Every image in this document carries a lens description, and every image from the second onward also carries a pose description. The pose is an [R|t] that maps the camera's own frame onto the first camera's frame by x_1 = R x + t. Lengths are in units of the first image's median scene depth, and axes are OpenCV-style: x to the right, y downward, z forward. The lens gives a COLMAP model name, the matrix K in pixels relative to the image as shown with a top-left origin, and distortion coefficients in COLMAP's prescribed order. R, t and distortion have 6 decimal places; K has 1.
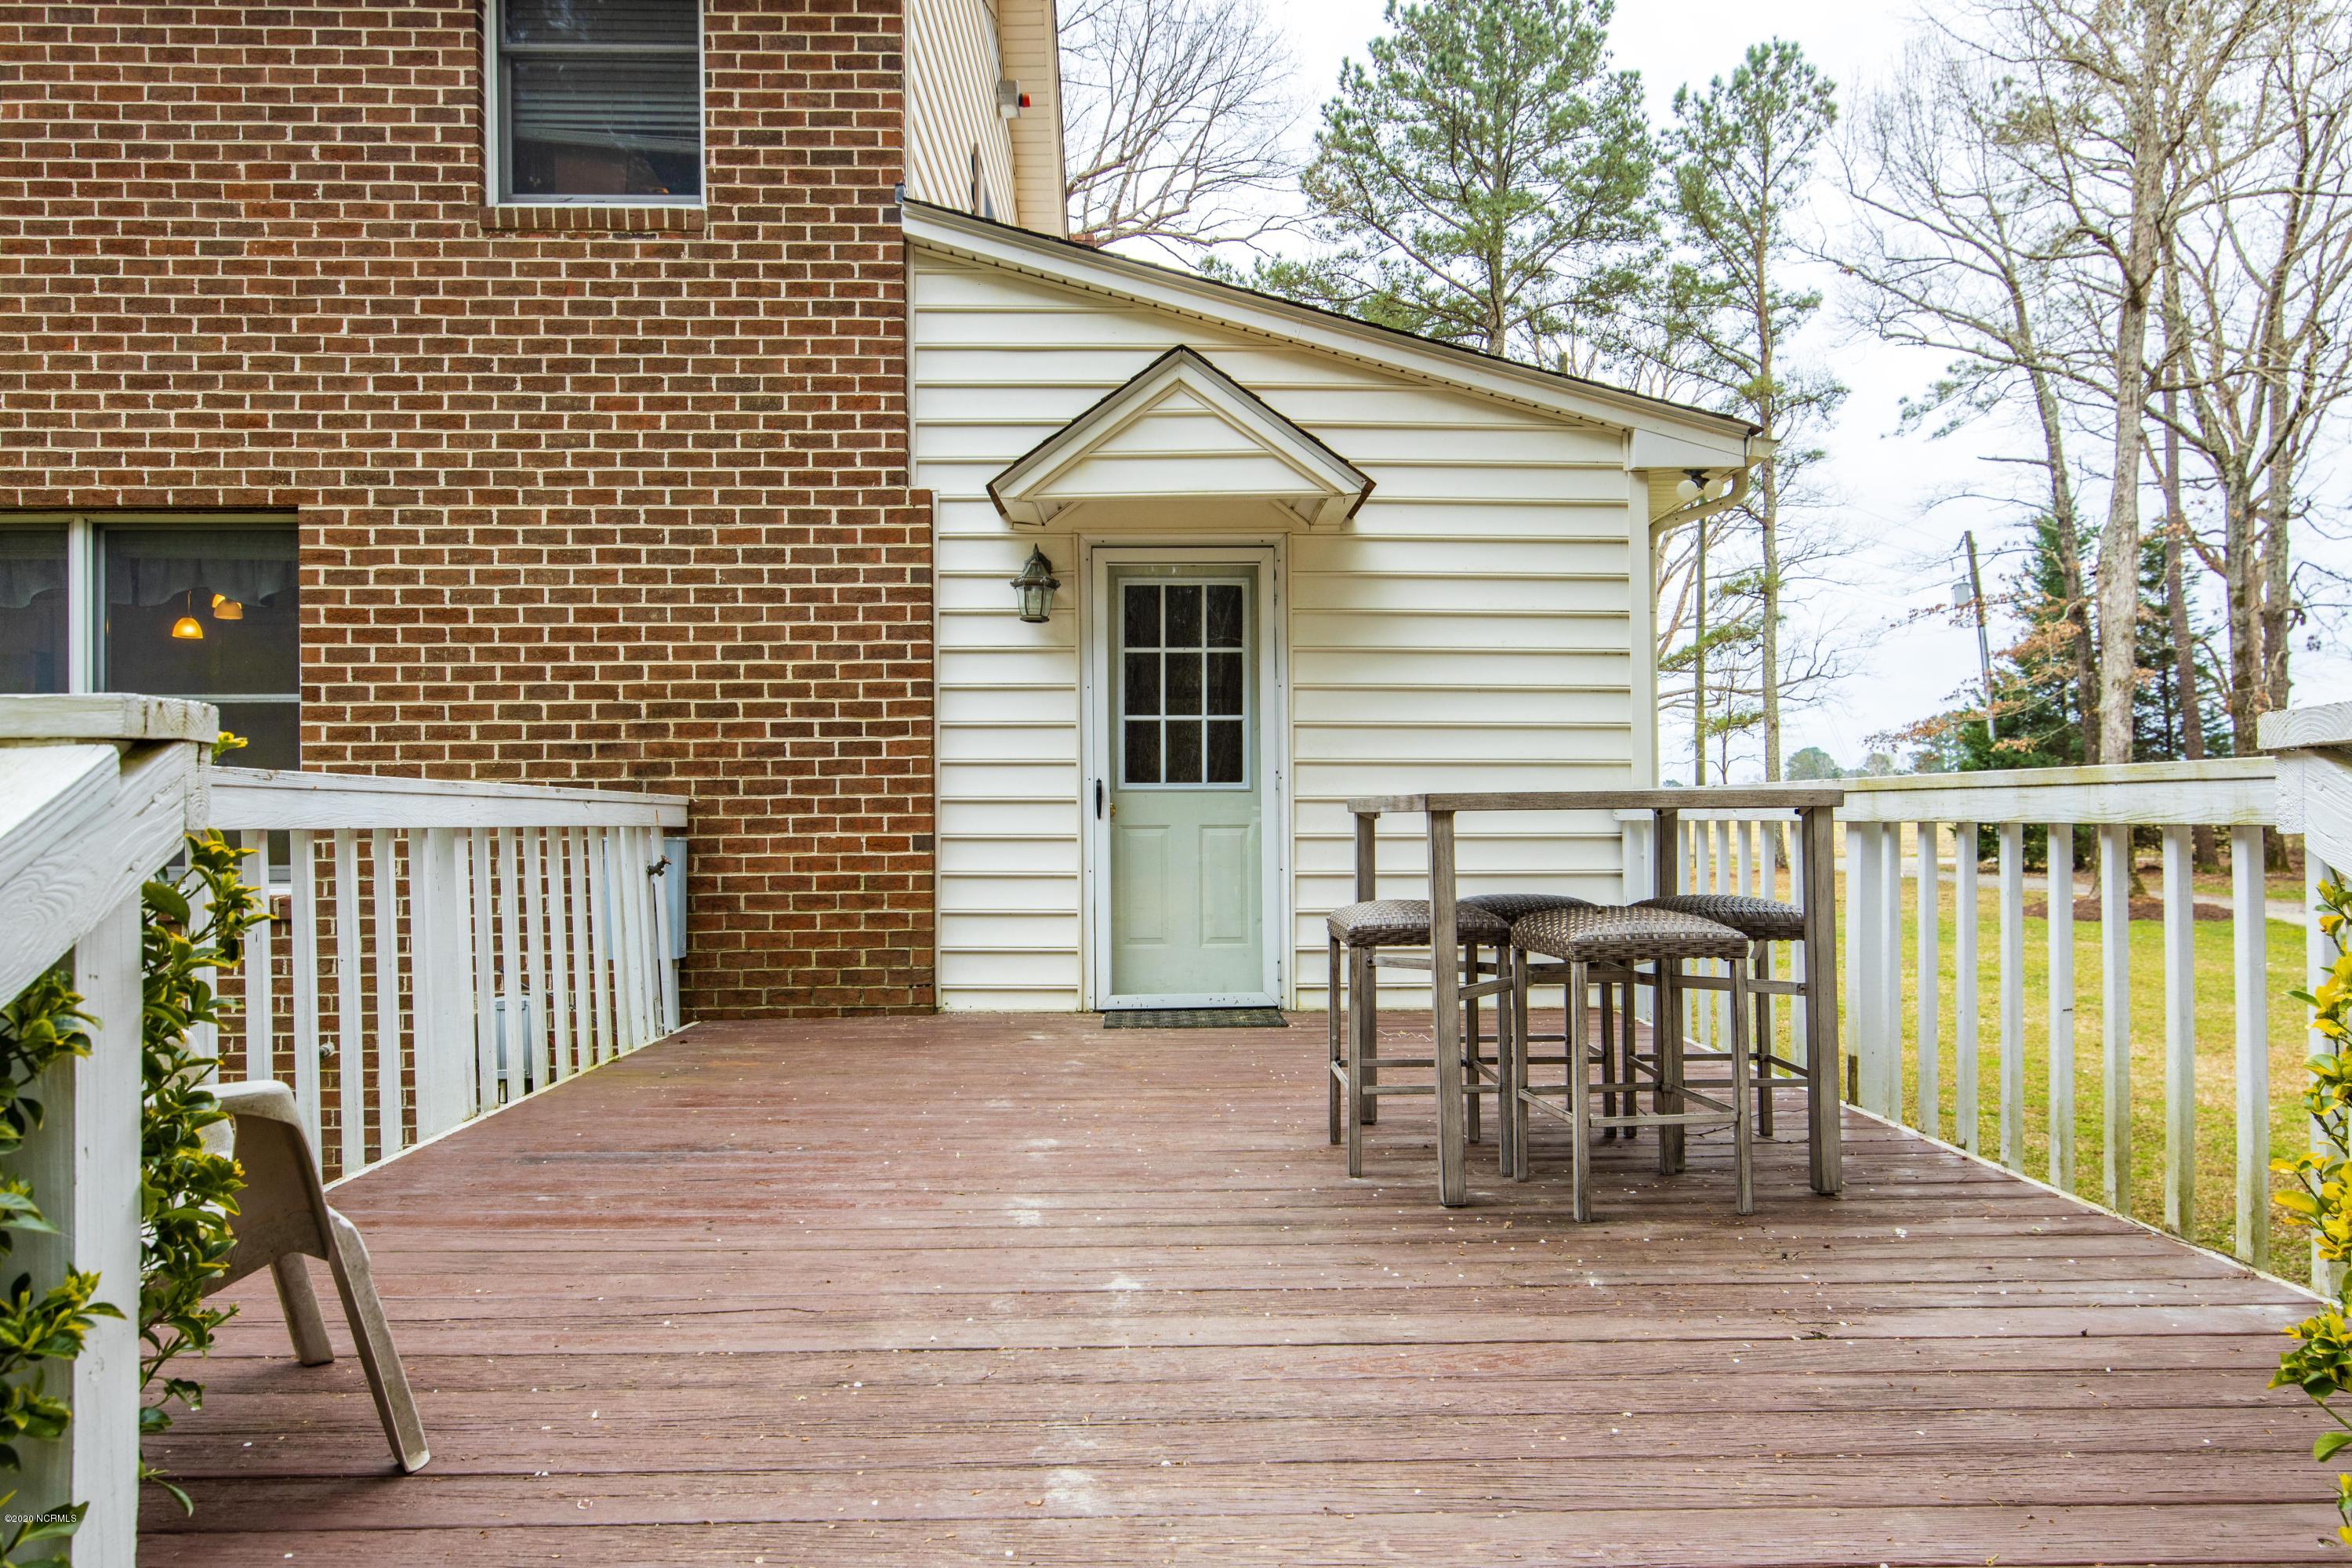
lens RADIAL K [[1484.8, 0, 1181.8], [0, 1484.8, 803.0], [0, 0, 1]] dist [0.020740, -0.000961]
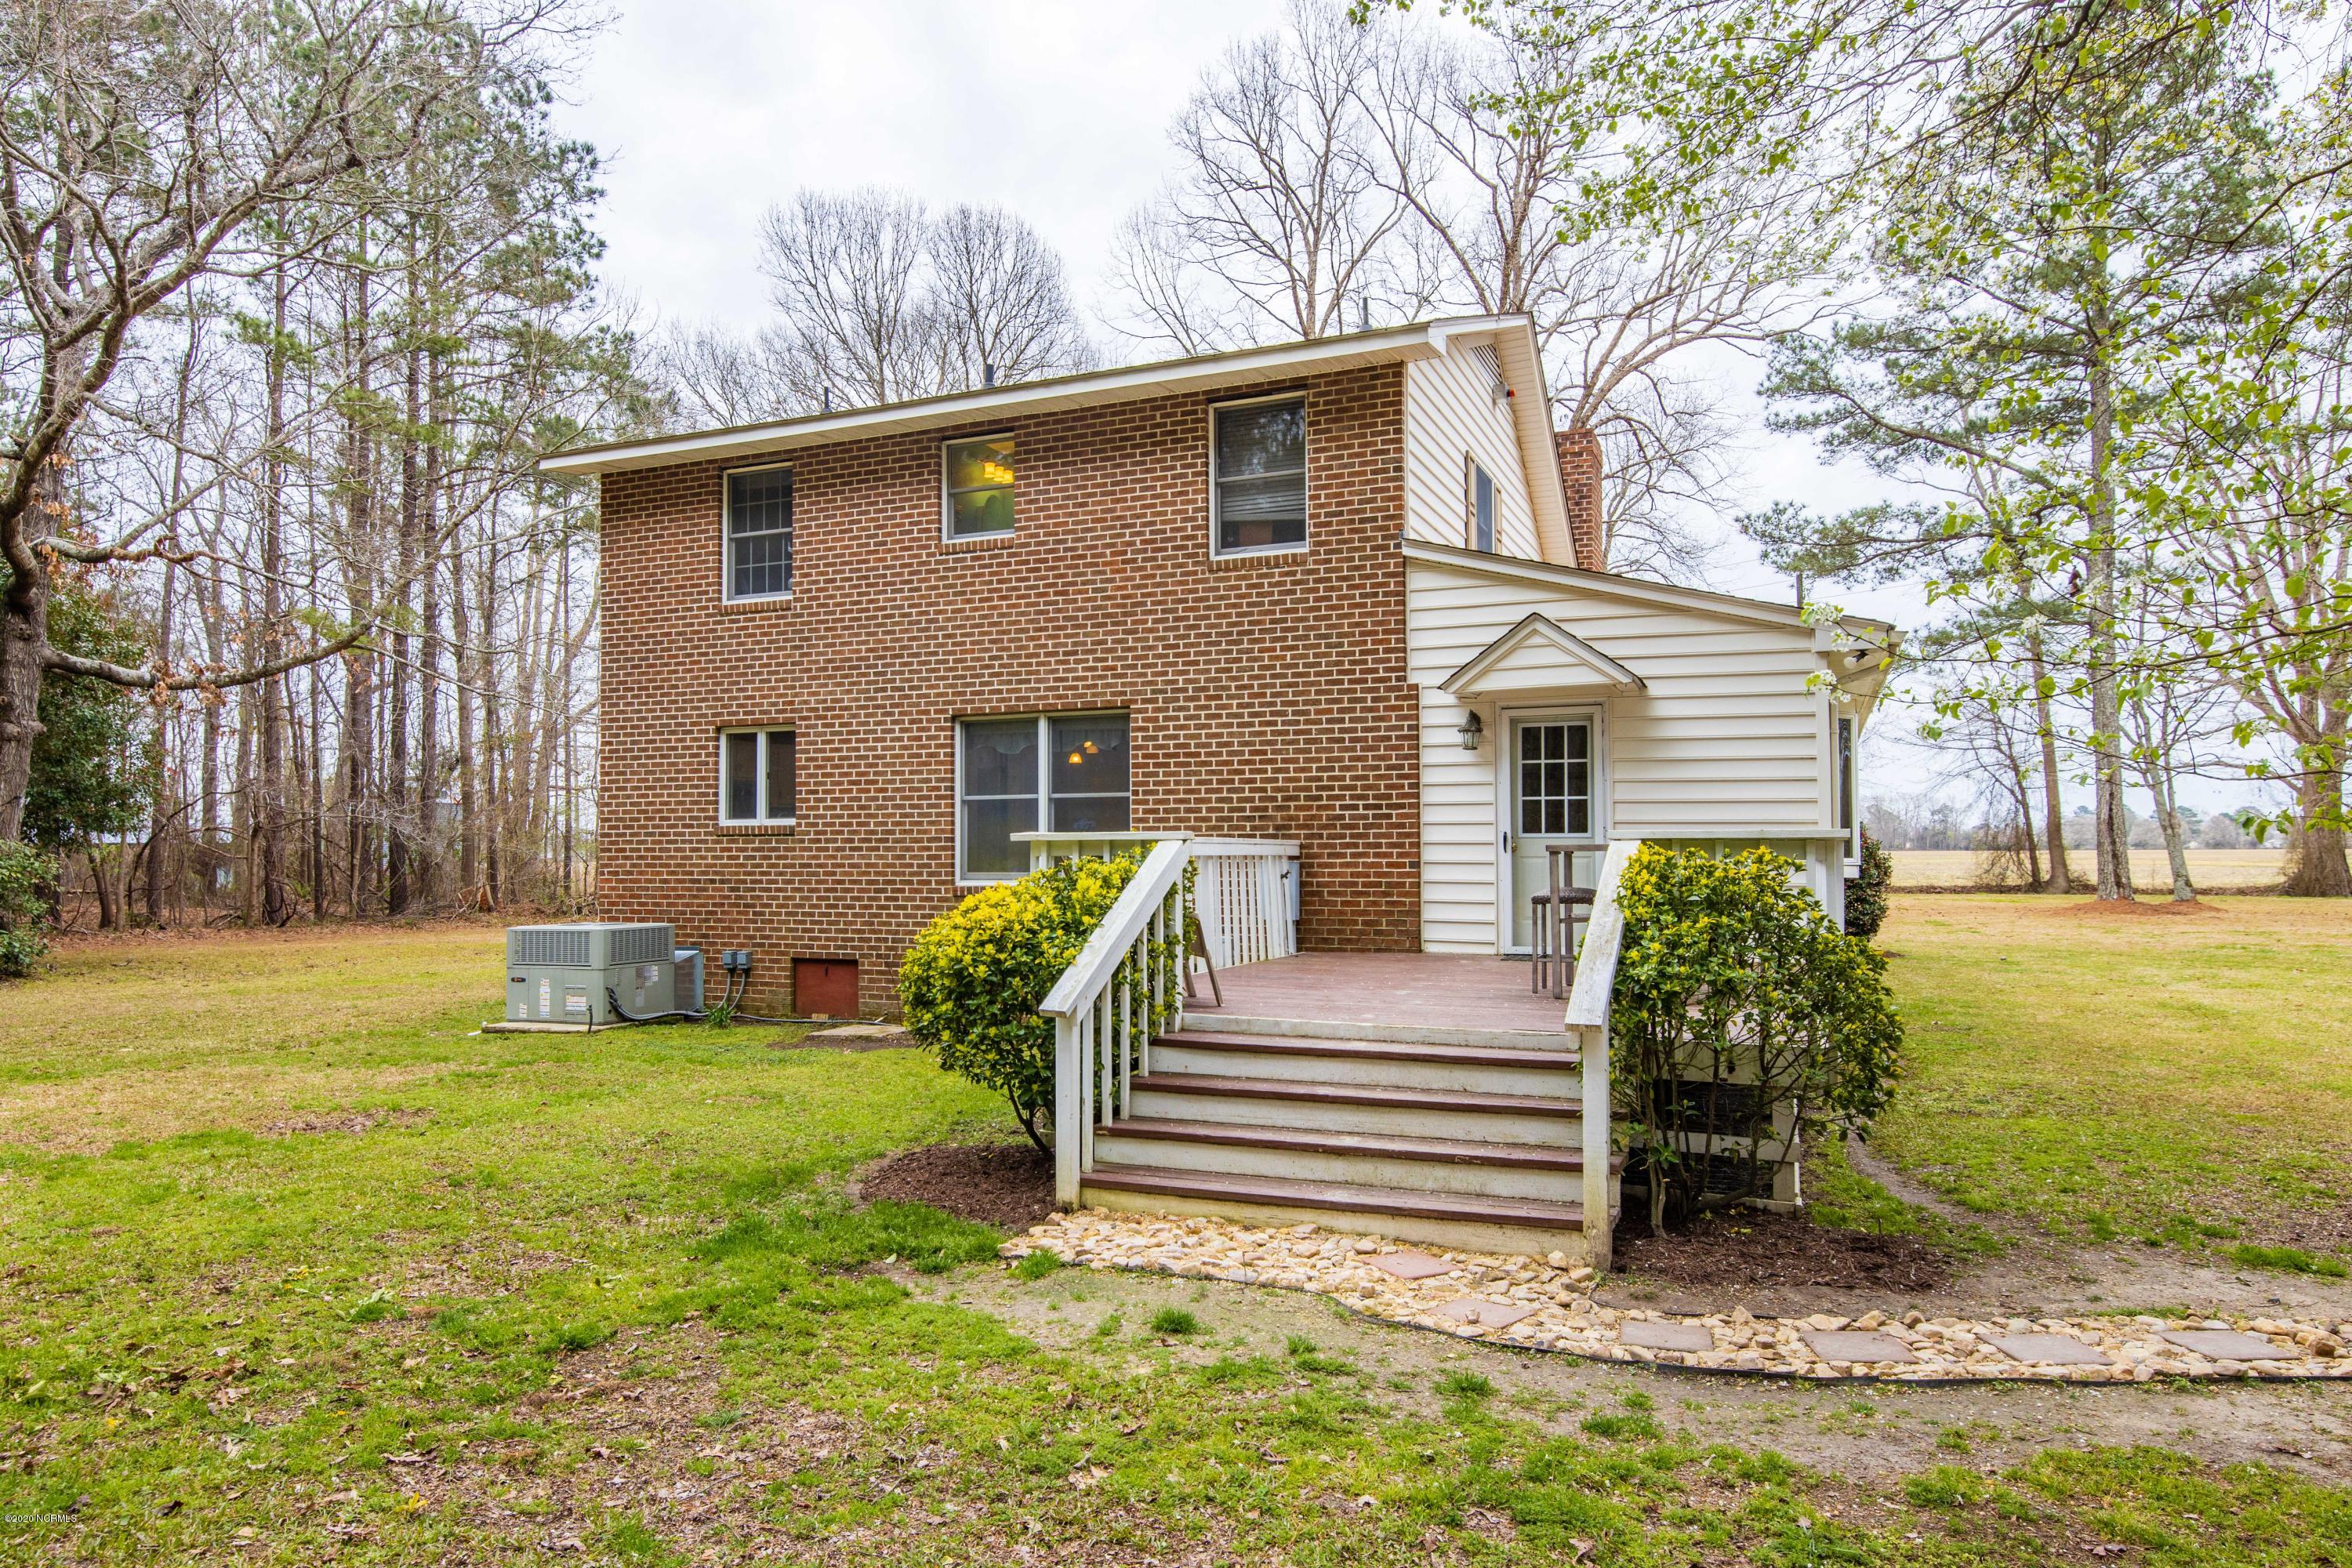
lens RADIAL K [[1465.5, 0, 1176.0], [0, 1465.5, 784.0], [0, 0, 1]] dist [-0.002467, -0.000977]
pose [[0.910129, -0.014419, -0.414075, 0.340685], [0.000399, 0.999424, -0.033926, -0.013803], [0.414325, 0.030711, 0.909611, -0.884564]]
